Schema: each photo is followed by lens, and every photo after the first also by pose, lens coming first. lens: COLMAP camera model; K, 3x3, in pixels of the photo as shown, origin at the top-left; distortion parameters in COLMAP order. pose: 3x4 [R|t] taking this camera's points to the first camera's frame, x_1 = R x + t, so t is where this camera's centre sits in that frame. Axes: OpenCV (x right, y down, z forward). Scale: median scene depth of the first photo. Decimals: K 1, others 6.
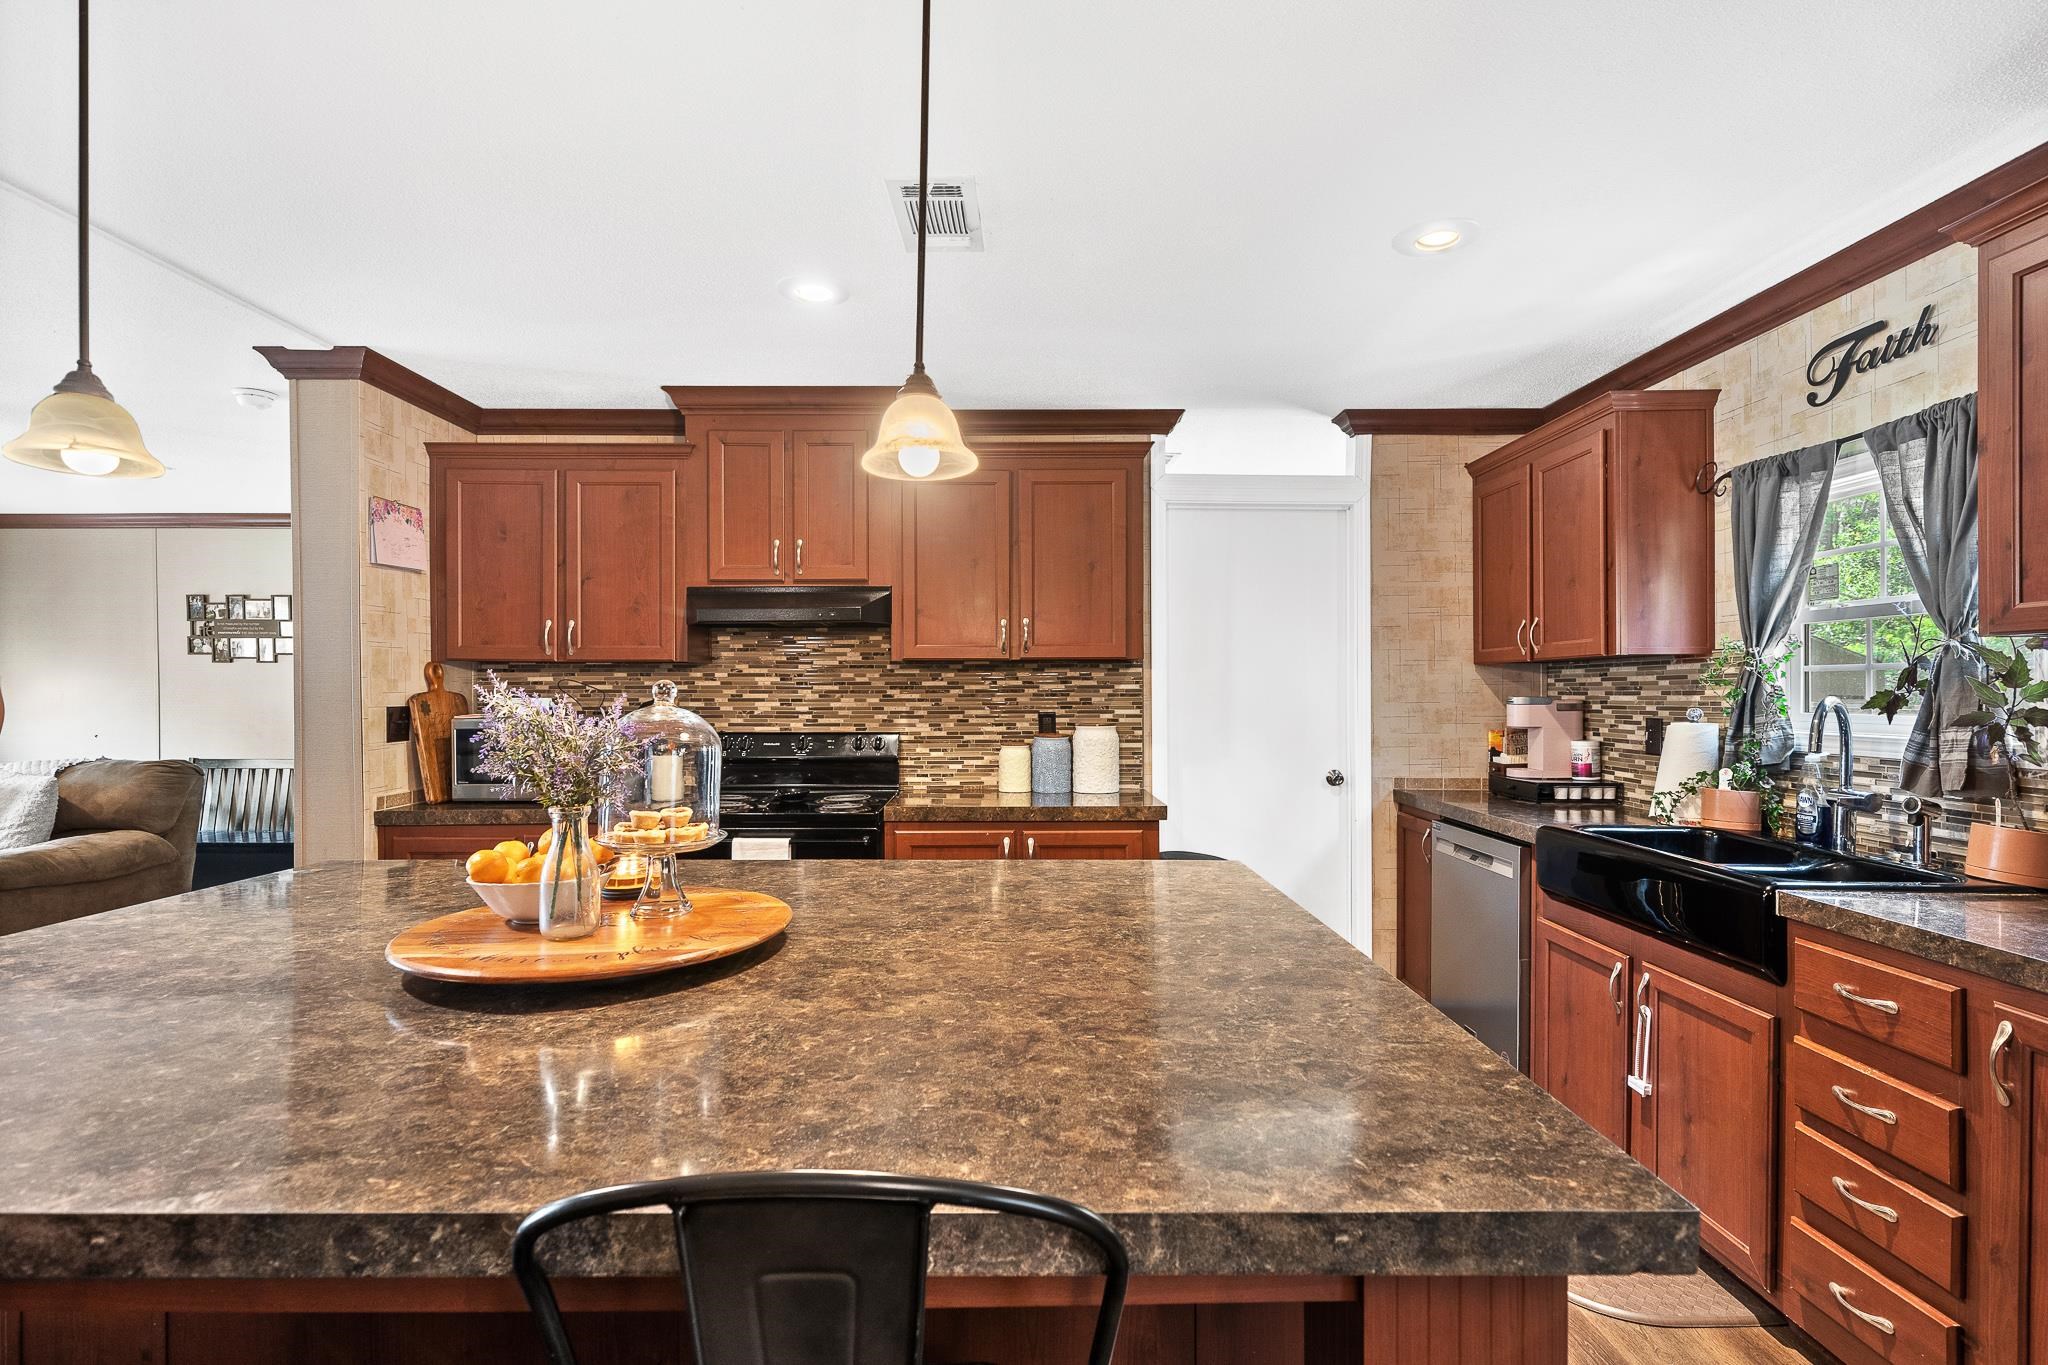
lens RADIAL K [[949.6, 0, 1018.3], [0, 949.6, 693.1], [0, 0, 1]] dist [-0.000315, 0.000403]
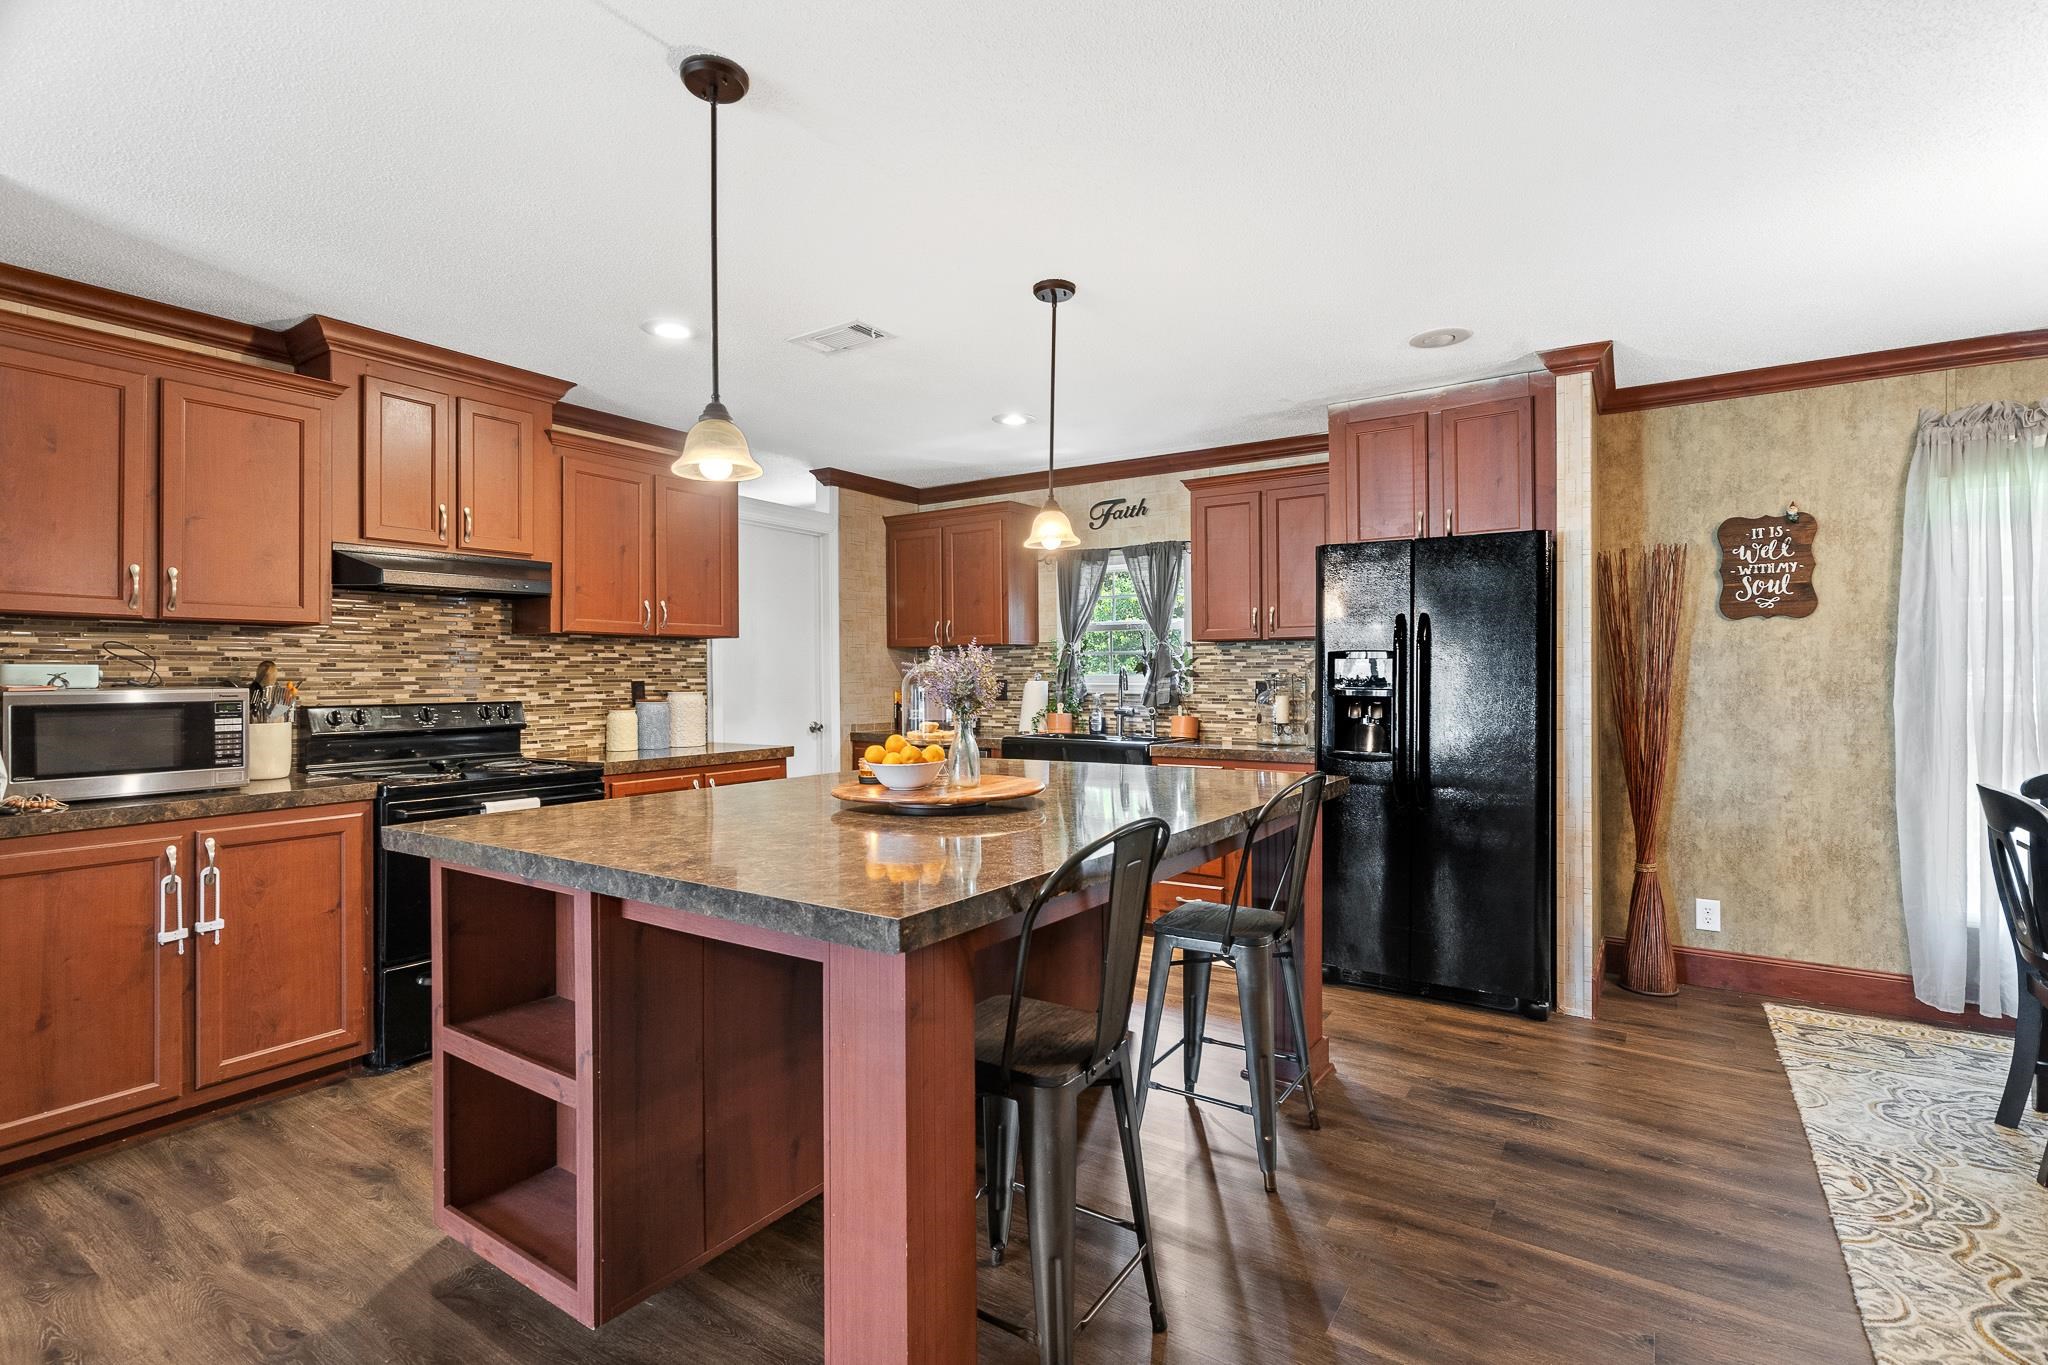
lens RADIAL K [[949.6, 0, 1014.1], [0, 949.6, 672.0], [0, 0, 1]] dist [-0.000315, 0.000403]
pose [[0.568652, 0.001252, 0.822577, -0.663815], [0.003850, 0.999984, -0.004183, 0.015802], [-0.822569, 0.005546, 0.568638, -0.036087]]
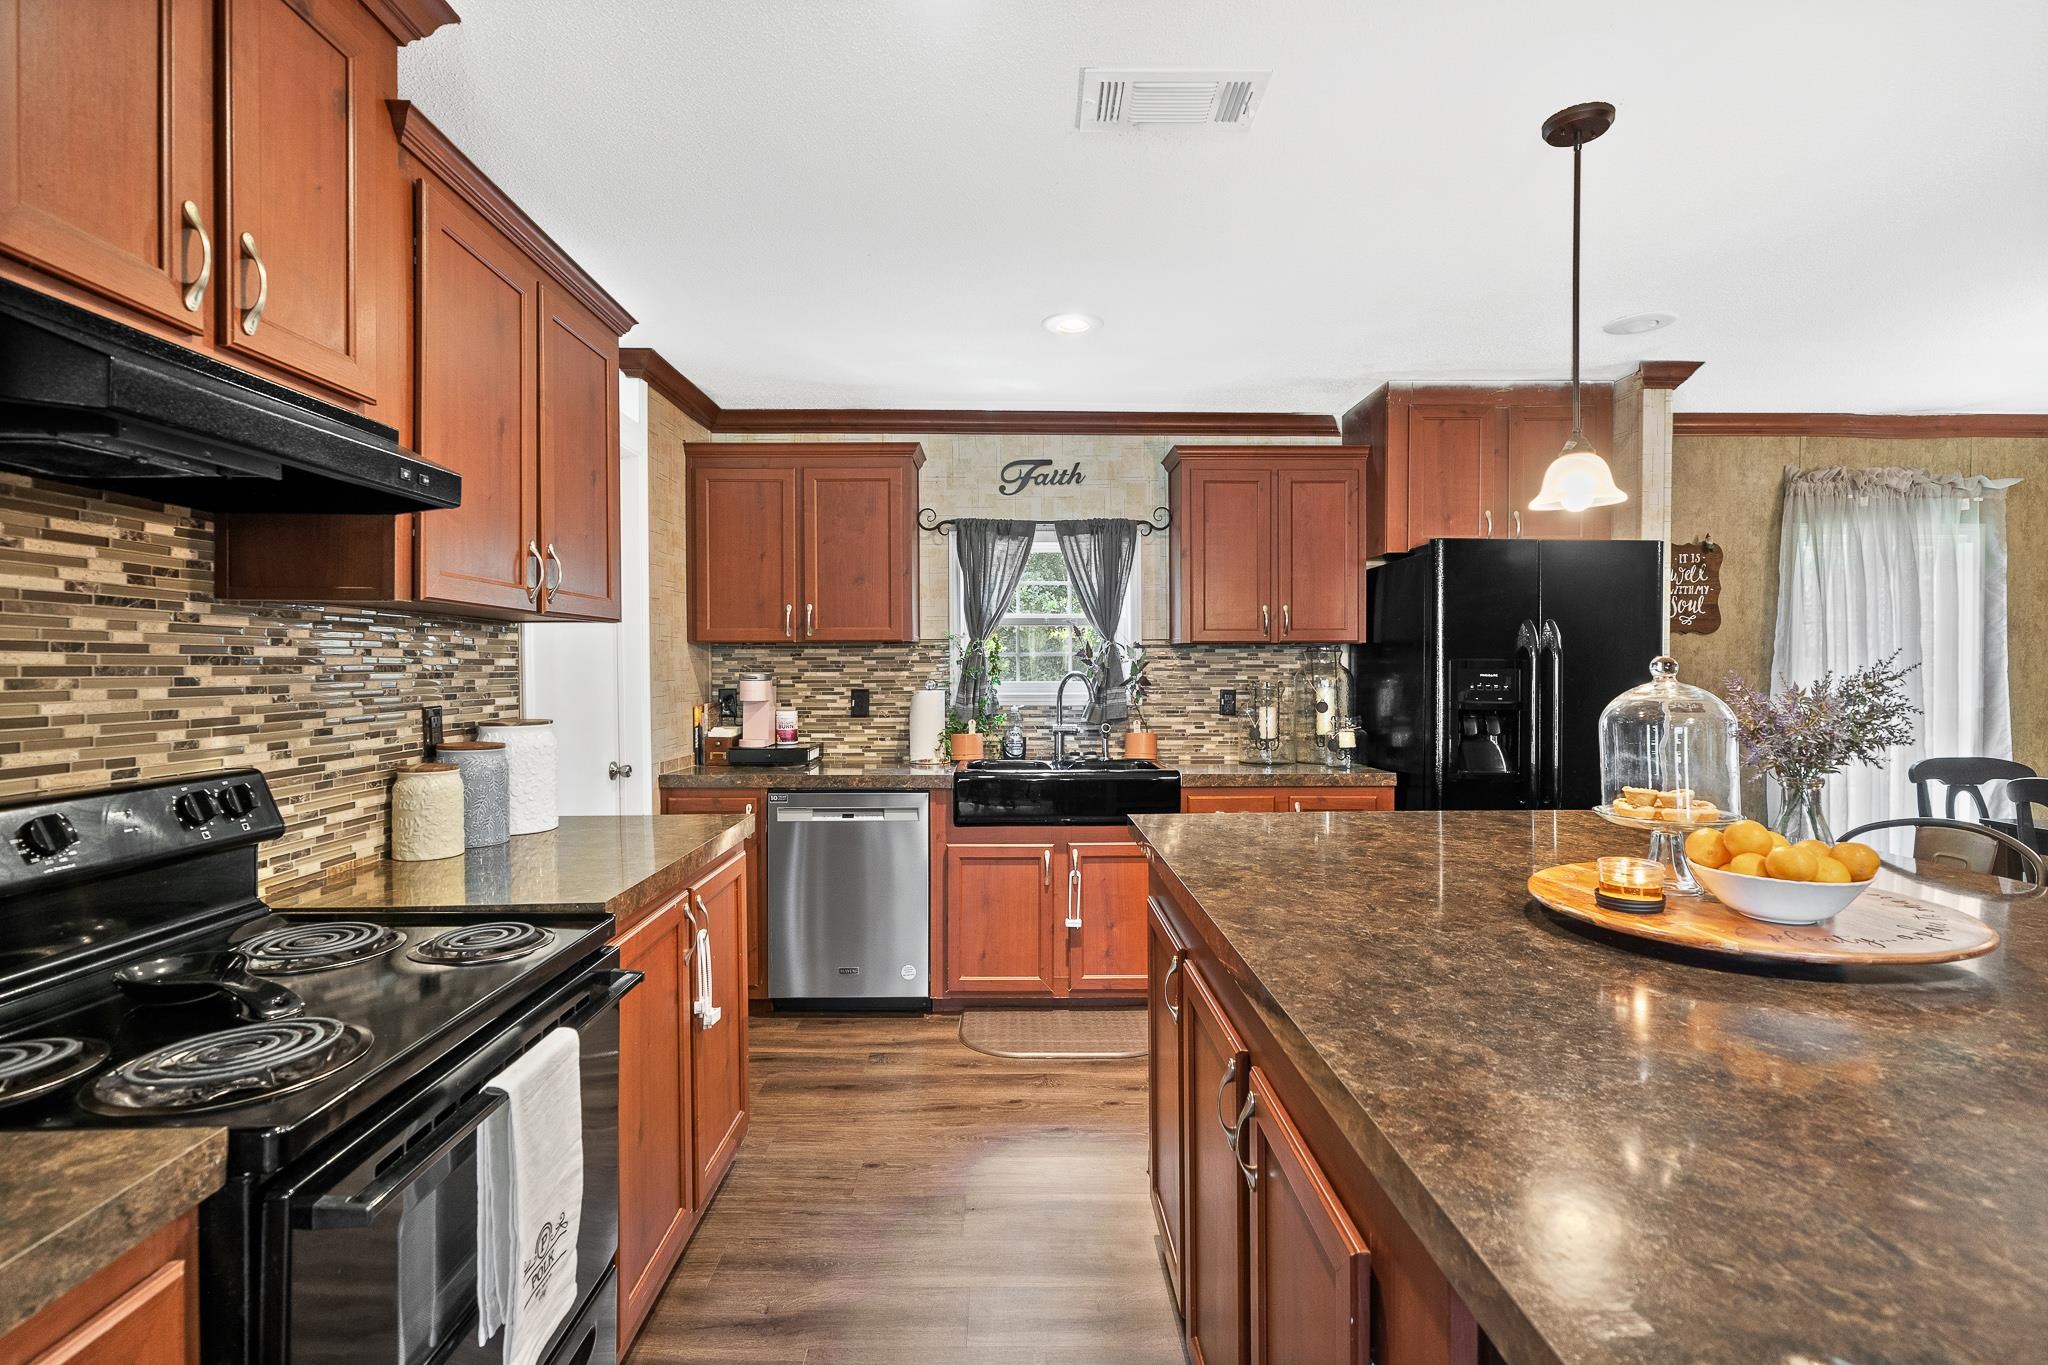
lens RADIAL K [[949.6, 0, 1013.4], [0, 949.6, 678.0], [0, 0, 1]] dist [-0.000315, 0.000403]
pose [[-0.005387, -0.010242, 0.999933, -0.532792], [0.002560, 0.999944, 0.010256, -0.001534], [-0.999982, 0.002615, -0.005361, 0.661904]]
